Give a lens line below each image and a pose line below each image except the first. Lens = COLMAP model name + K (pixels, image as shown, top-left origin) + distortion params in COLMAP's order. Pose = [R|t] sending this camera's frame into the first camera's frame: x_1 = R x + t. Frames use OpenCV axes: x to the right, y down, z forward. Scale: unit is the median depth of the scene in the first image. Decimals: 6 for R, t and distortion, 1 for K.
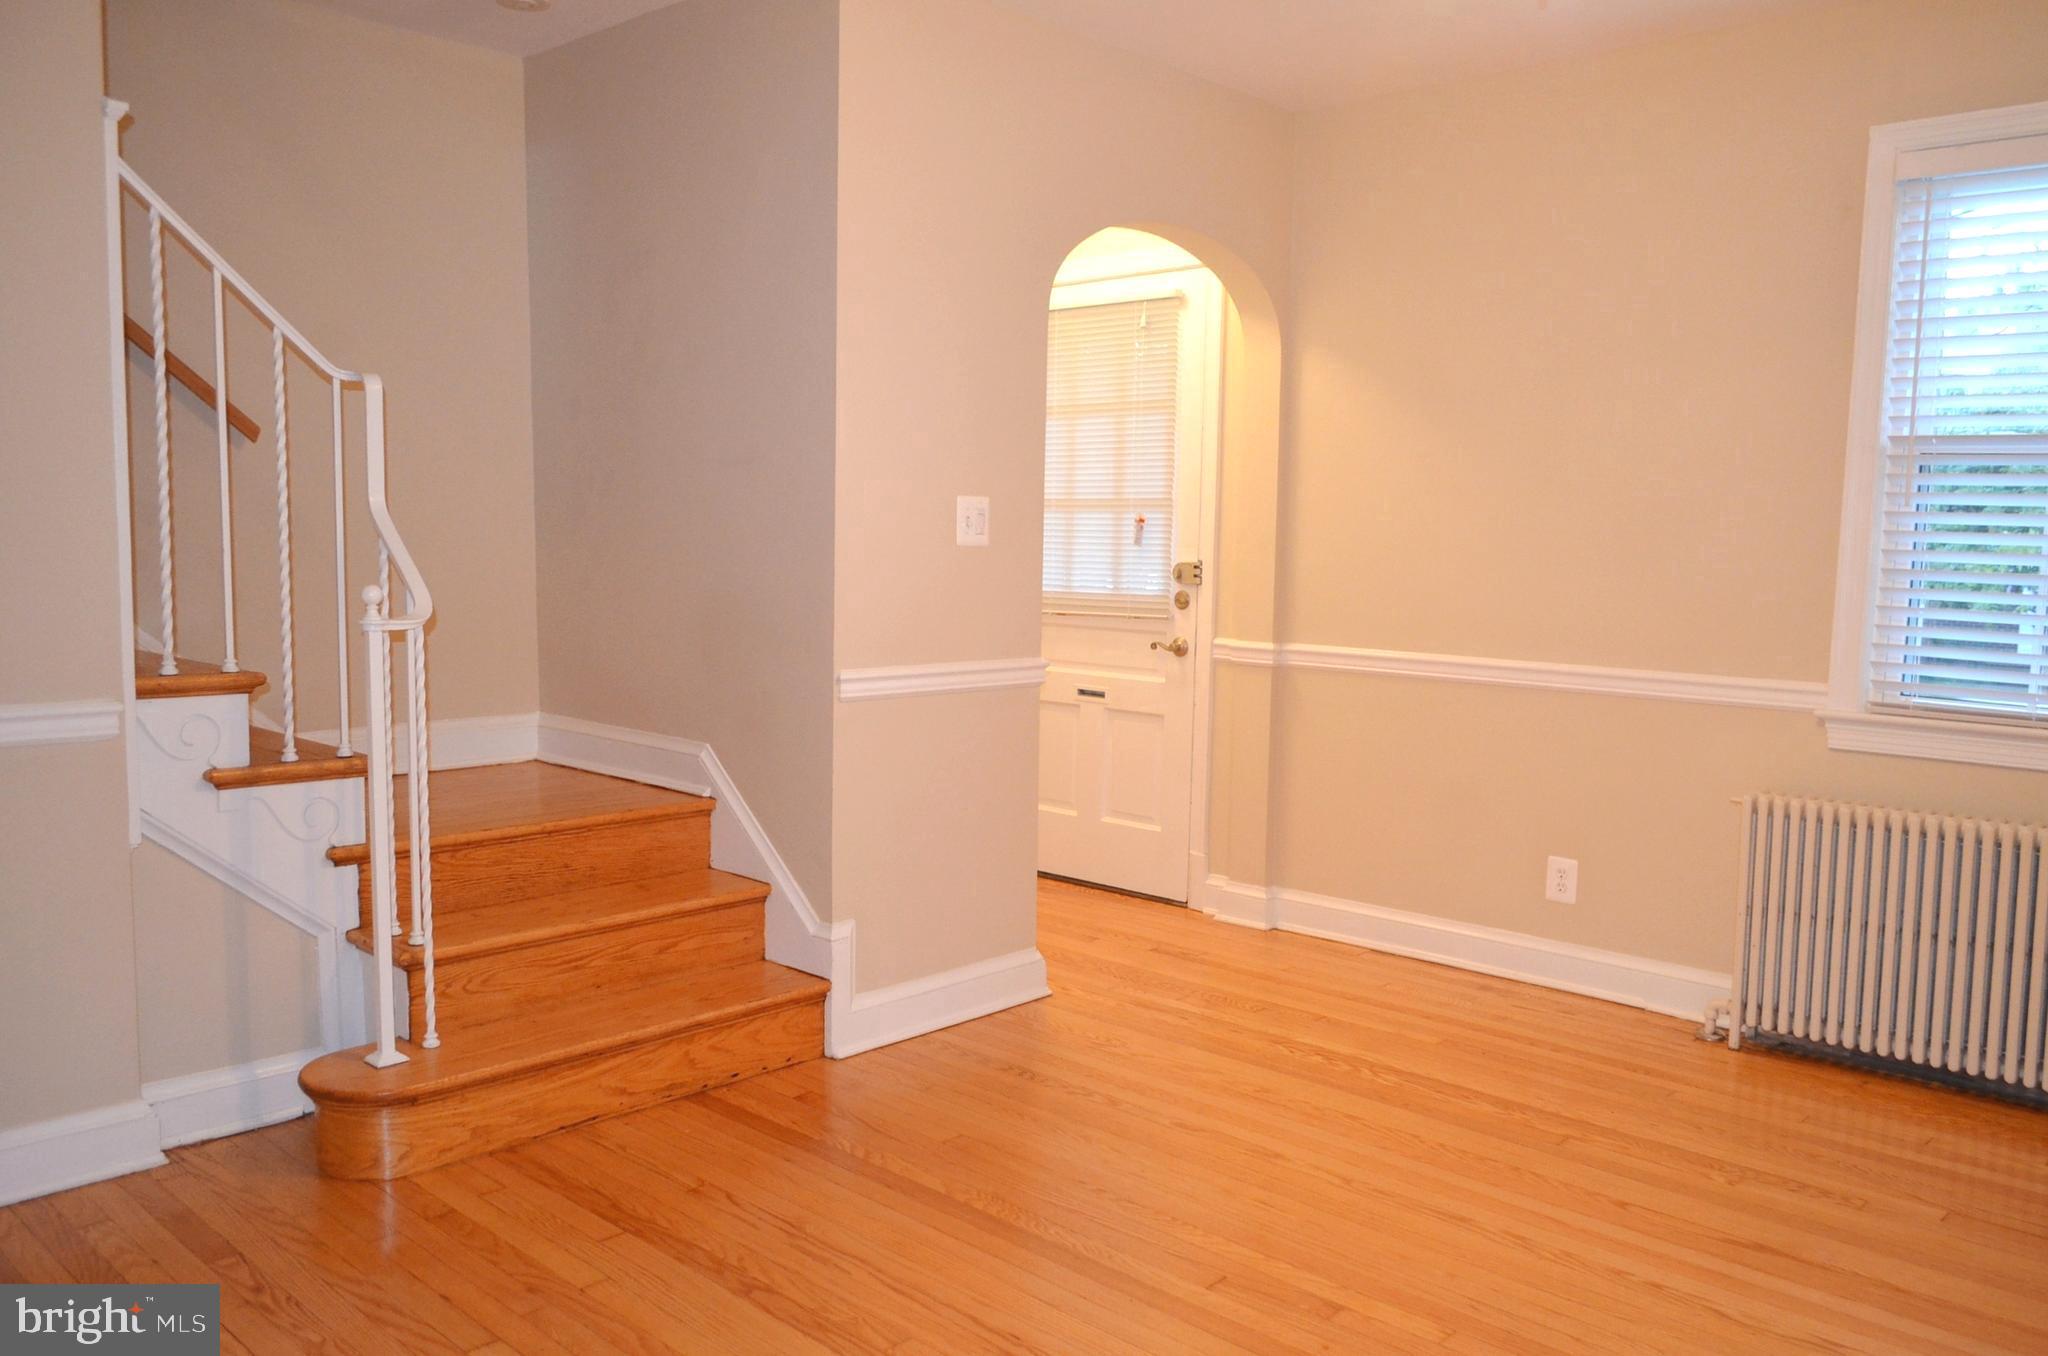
lens RADIAL K [[1579.1, 0, 1050.6], [0, 1579.1, 678.9], [0, 0, 1]] dist [-0.005842, -0.004759]
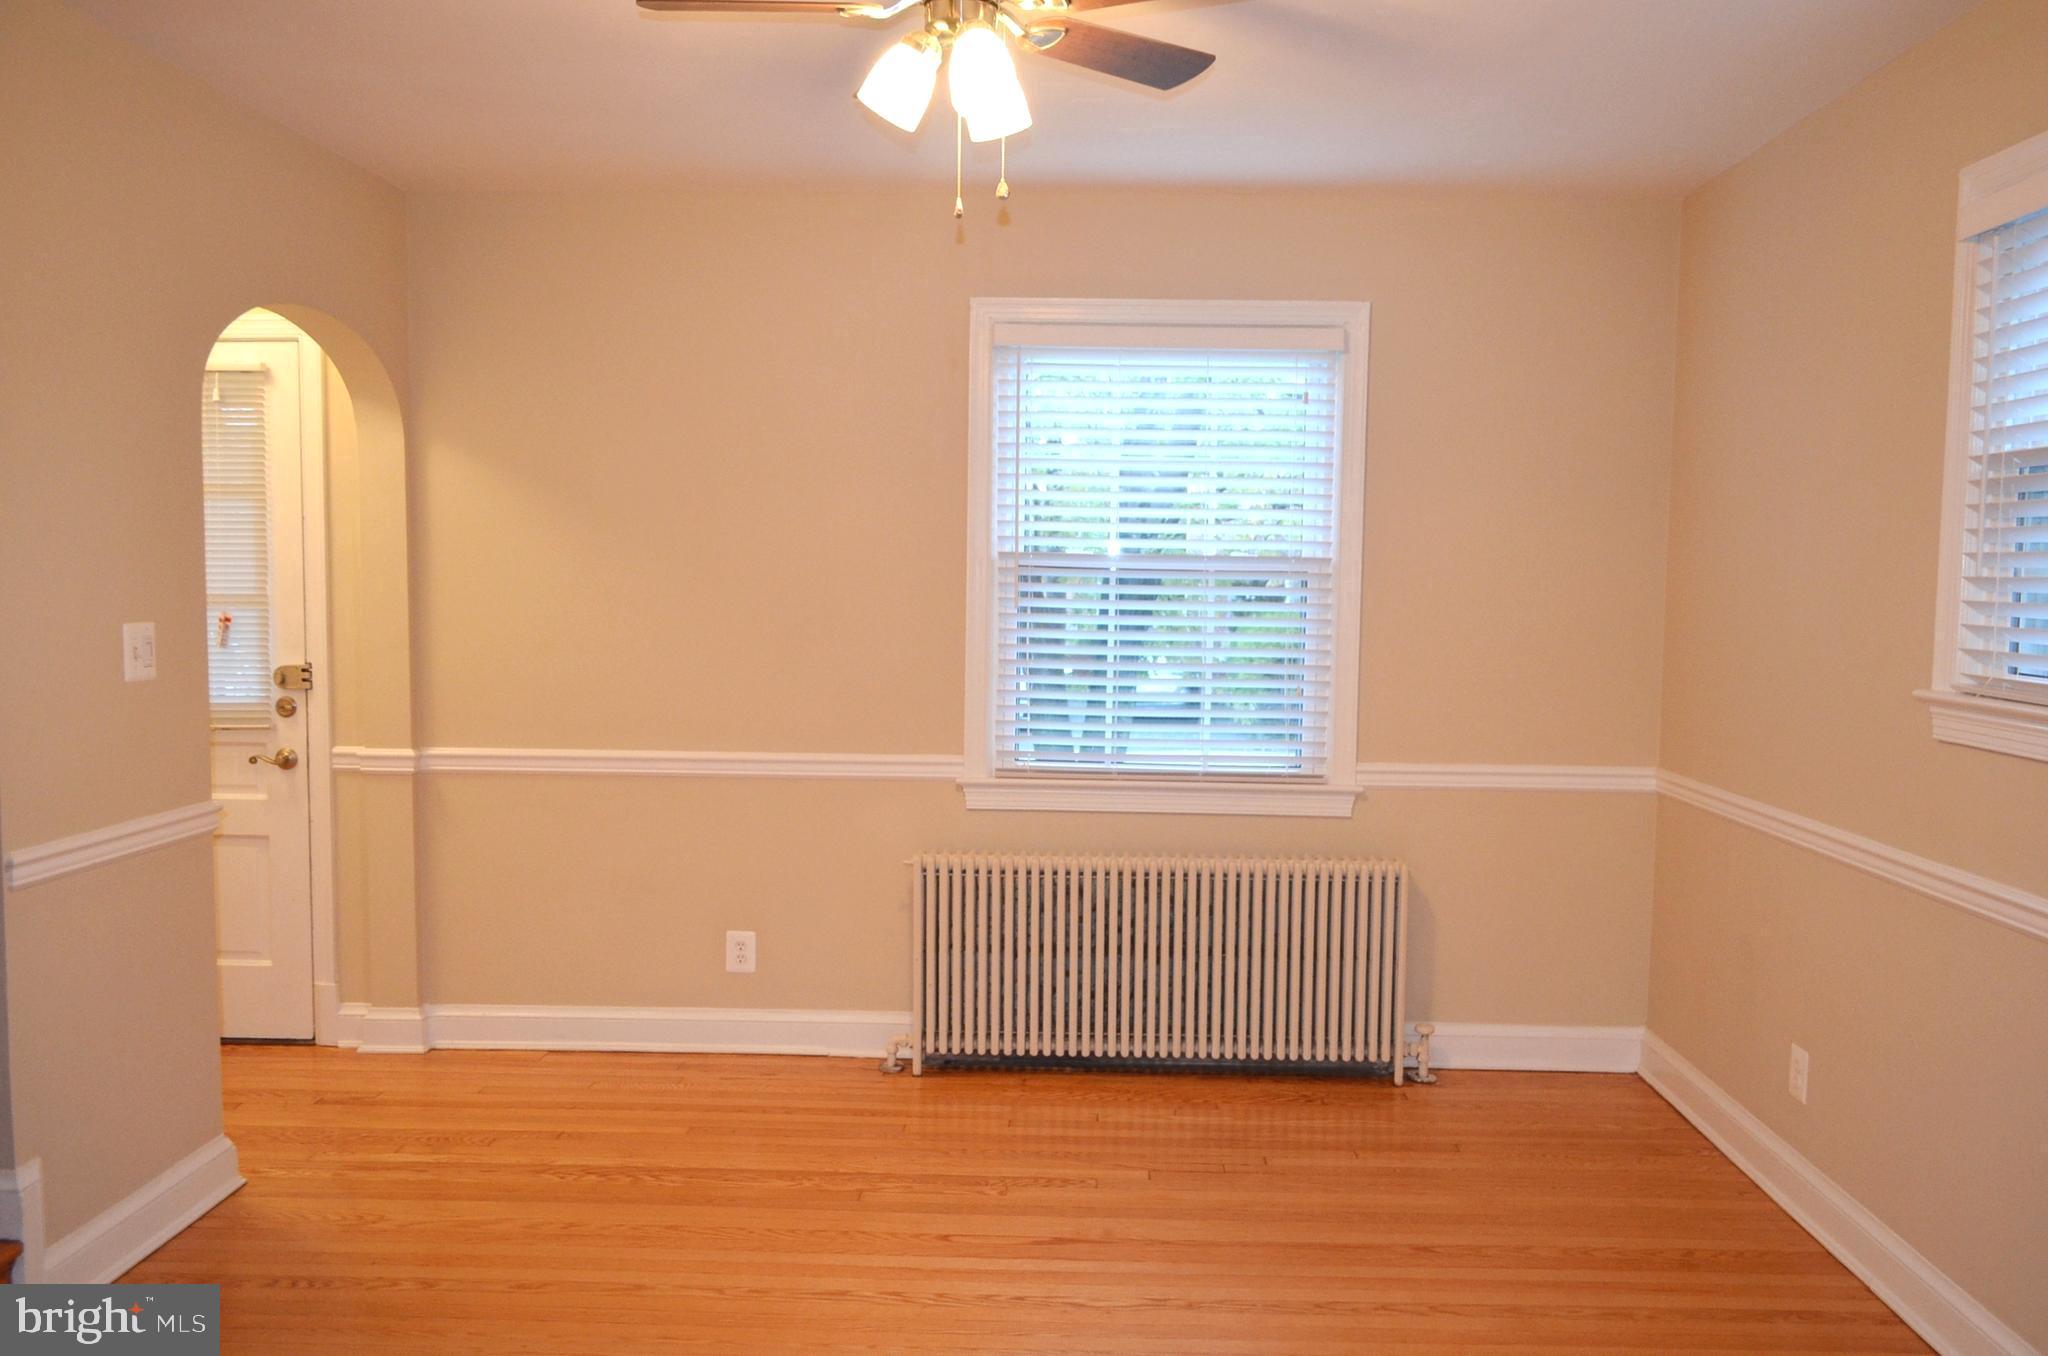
lens RADIAL K [[1579.1, 0, 1050.6], [0, 1579.1, 678.9], [0, 0, 1]] dist [-0.005842, -0.004759]
pose [[0.752679, -0.057254, 0.655893, -0.234651], [0.065873, 0.997762, 0.011503, -0.062661], [-0.655084, 0.034548, 0.754766, 0.044716]]
